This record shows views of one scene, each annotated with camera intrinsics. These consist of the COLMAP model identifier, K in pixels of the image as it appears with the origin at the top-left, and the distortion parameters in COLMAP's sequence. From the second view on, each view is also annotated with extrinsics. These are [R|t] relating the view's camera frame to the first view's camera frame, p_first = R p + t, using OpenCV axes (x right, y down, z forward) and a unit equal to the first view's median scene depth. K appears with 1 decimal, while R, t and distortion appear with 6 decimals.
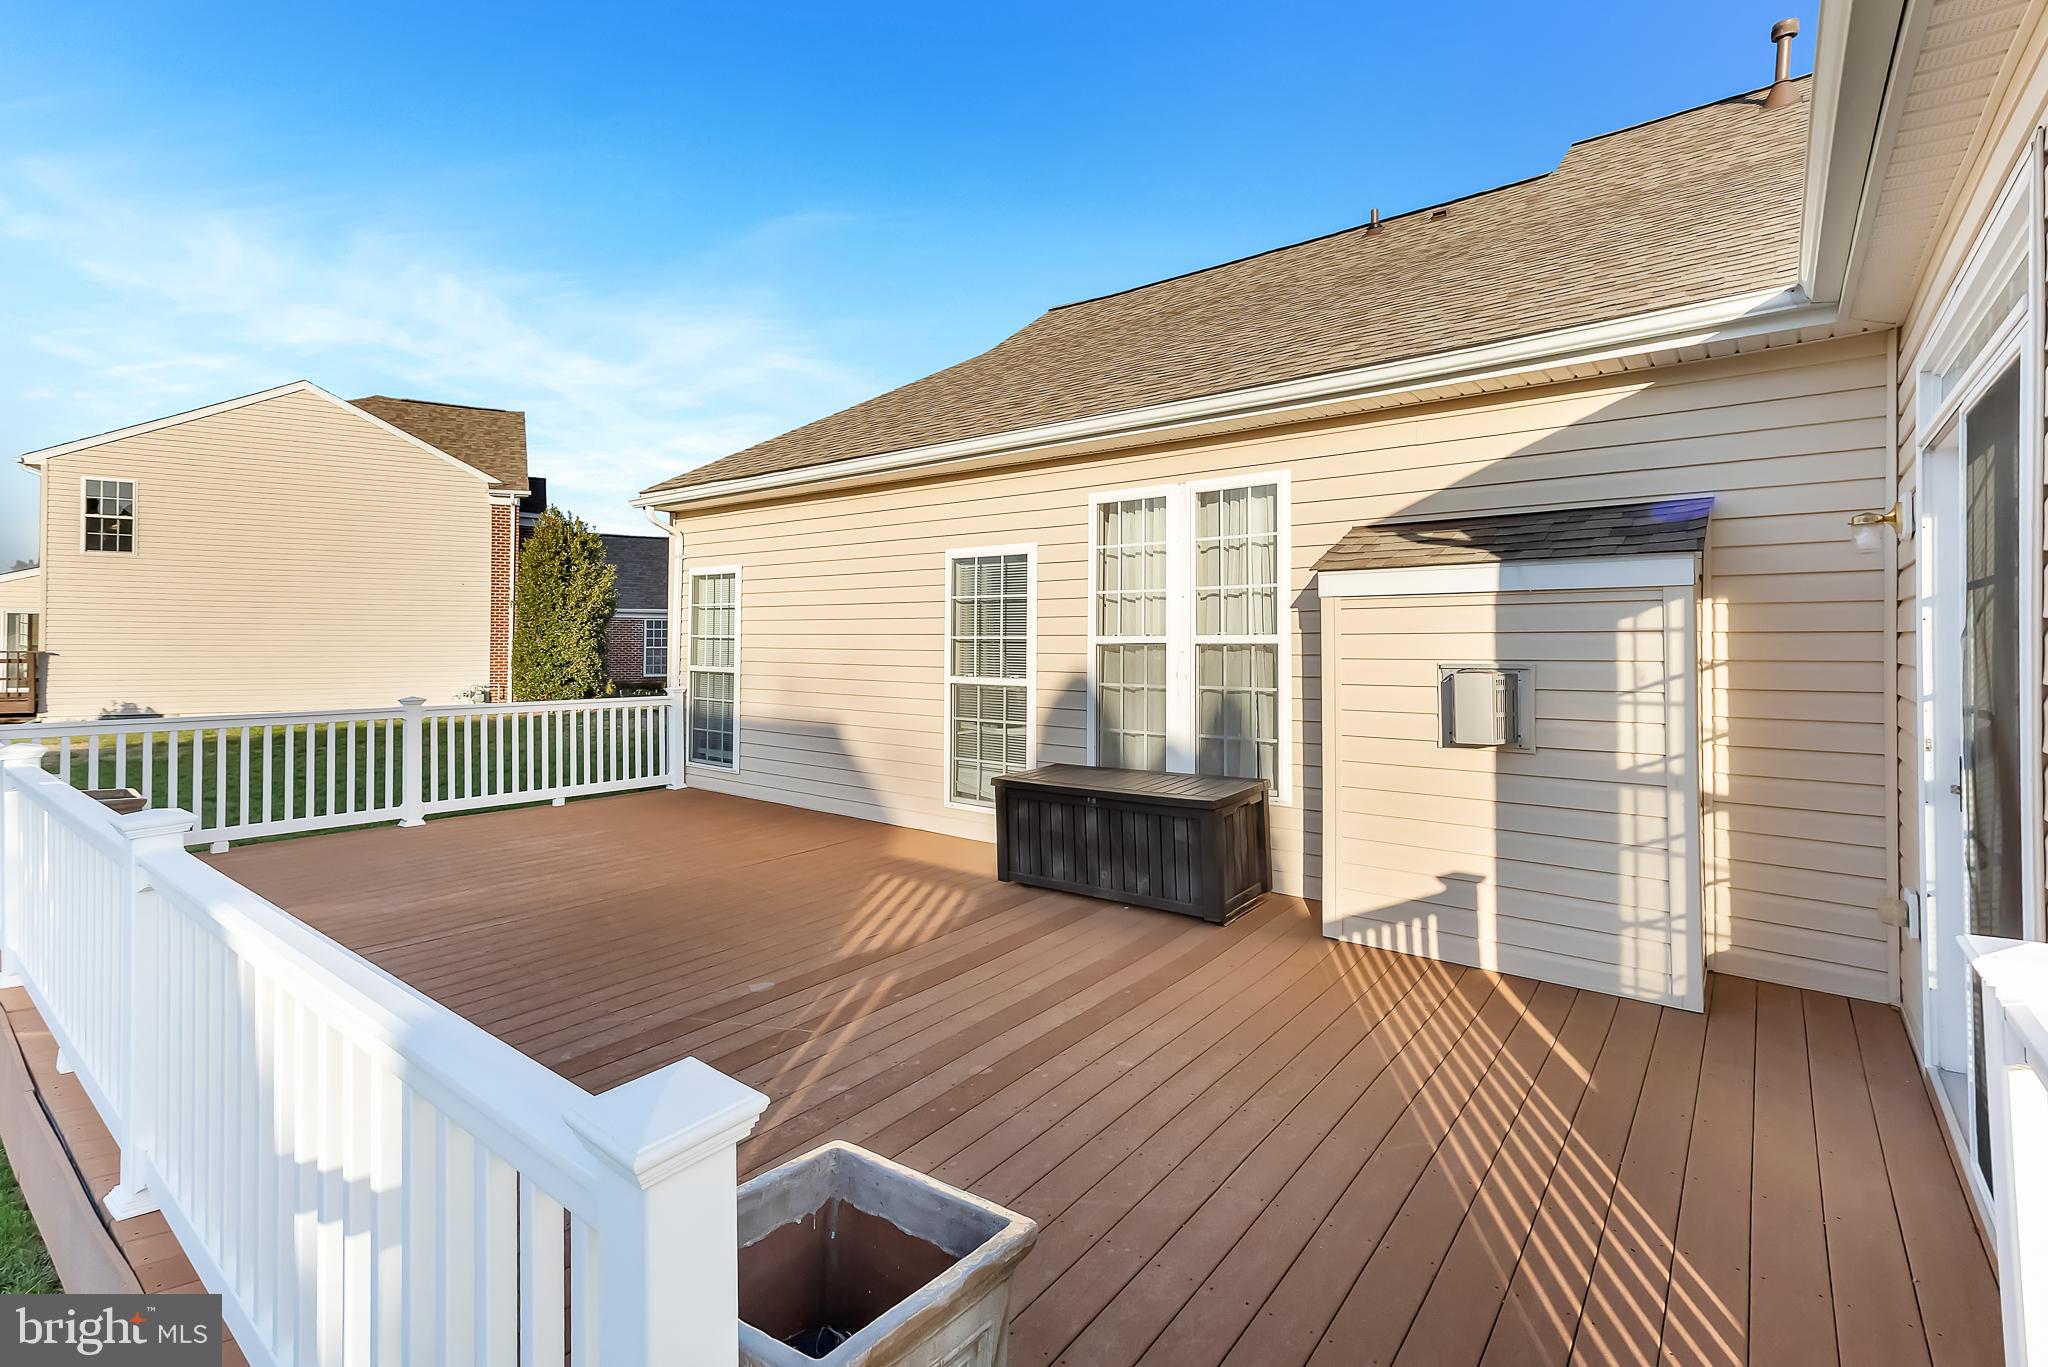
lens RADIAL K [[919.9, 0, 1029.1], [0, 919.9, 629.8], [0, 0, 1]] dist [0.002409, 0.000377]
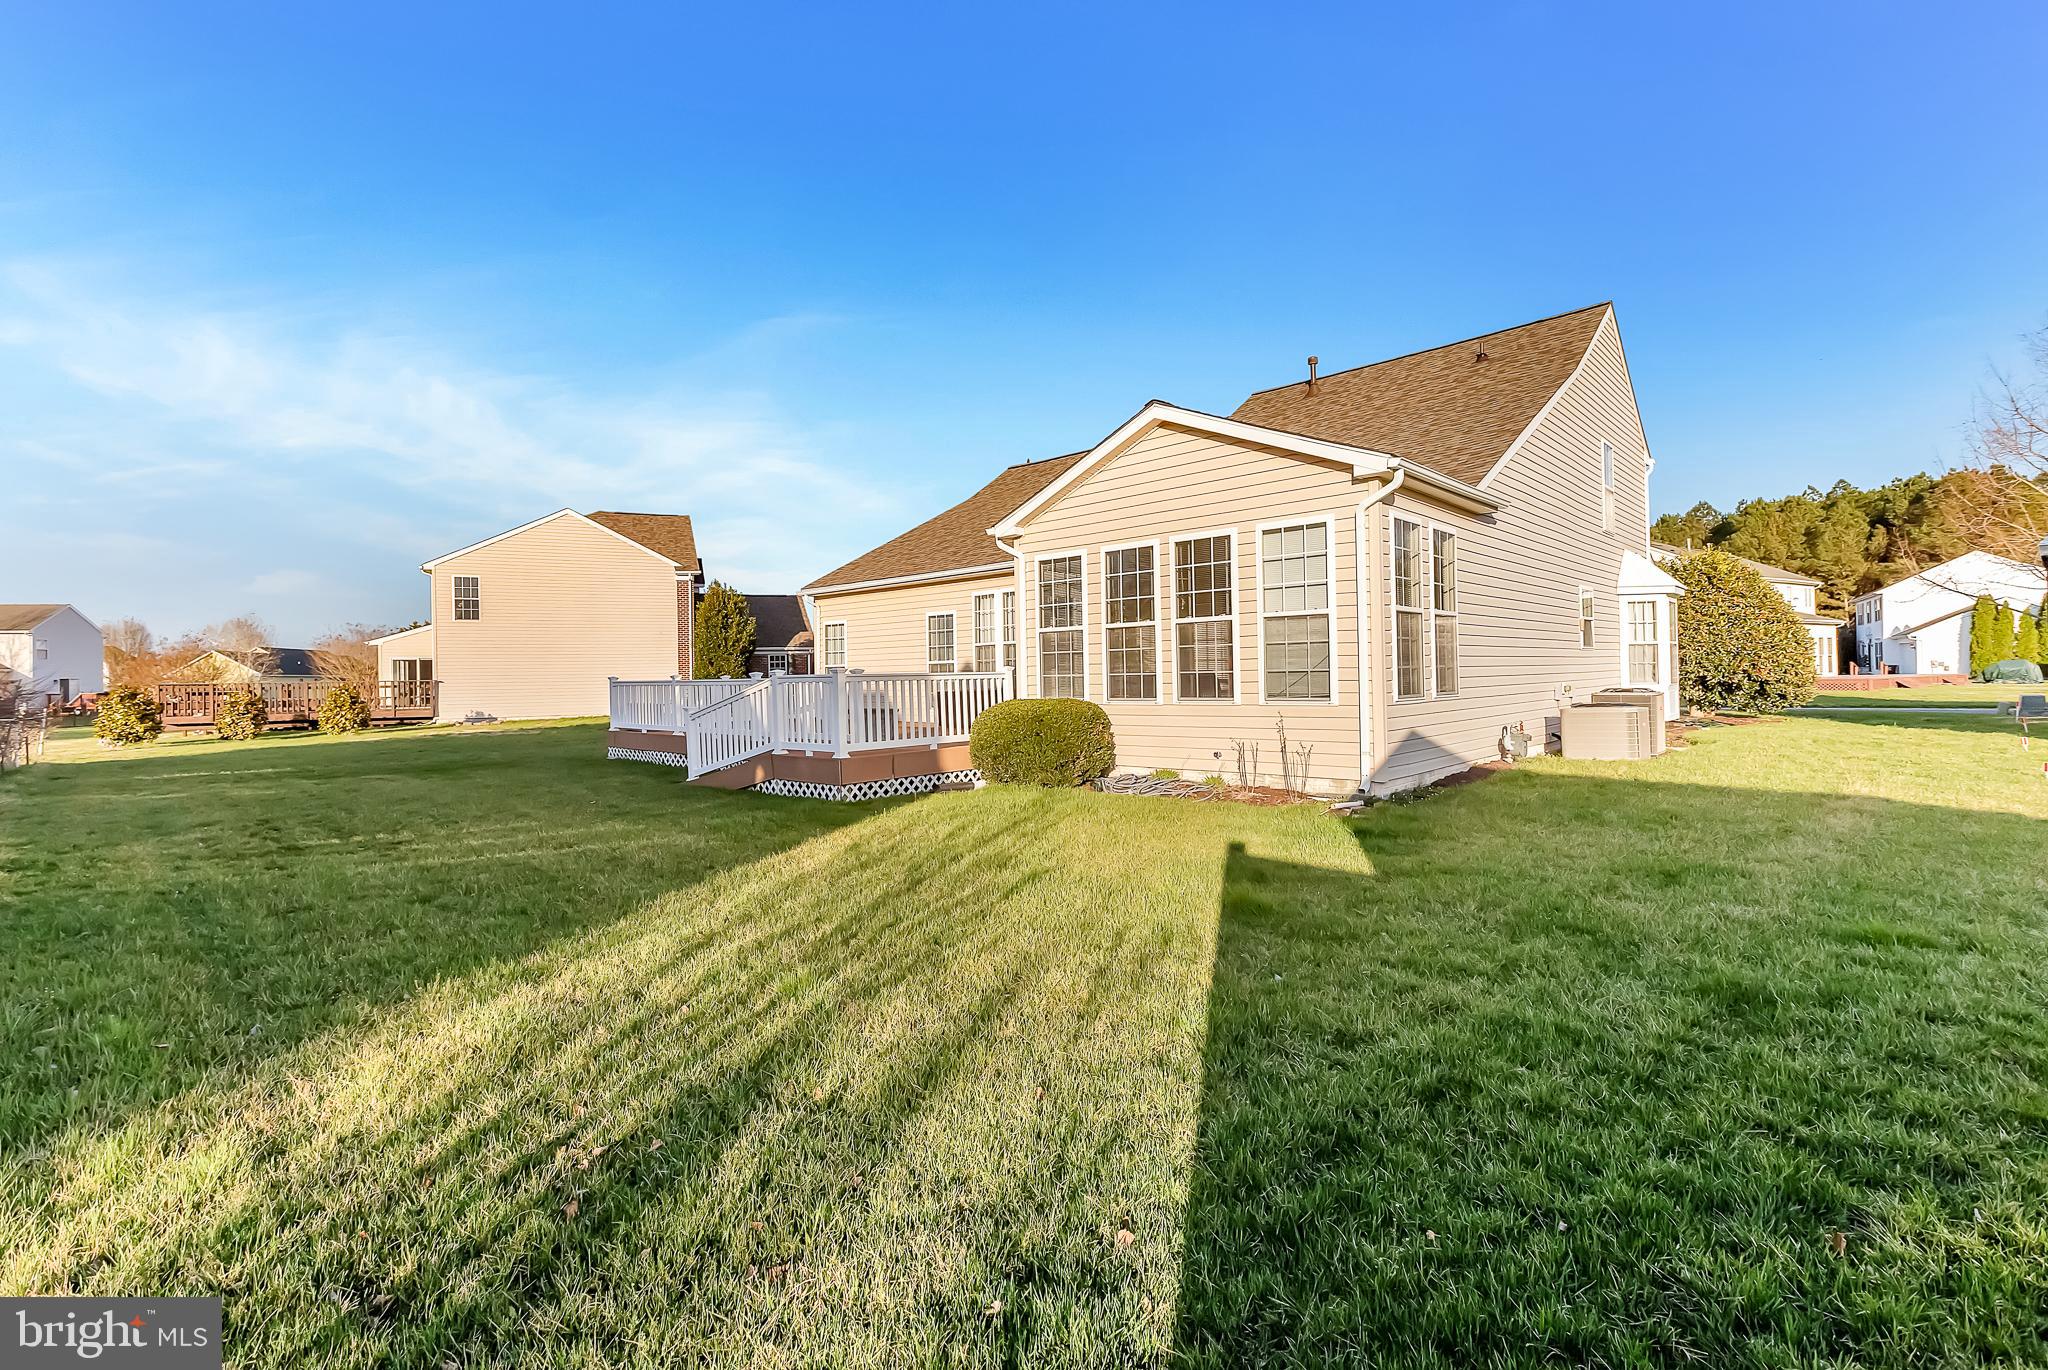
lens RADIAL K [[934.1, 0, 1024.0], [0, 934.1, 685.0], [0, 0, 1]] dist [0.012630, 0.000226]
pose [[0.995101, -0.025213, -0.095599, 0.211522], [0.027216, 0.999435, 0.019703, 0.035378], [0.095048, -0.022209, 0.995225, -0.782061]]
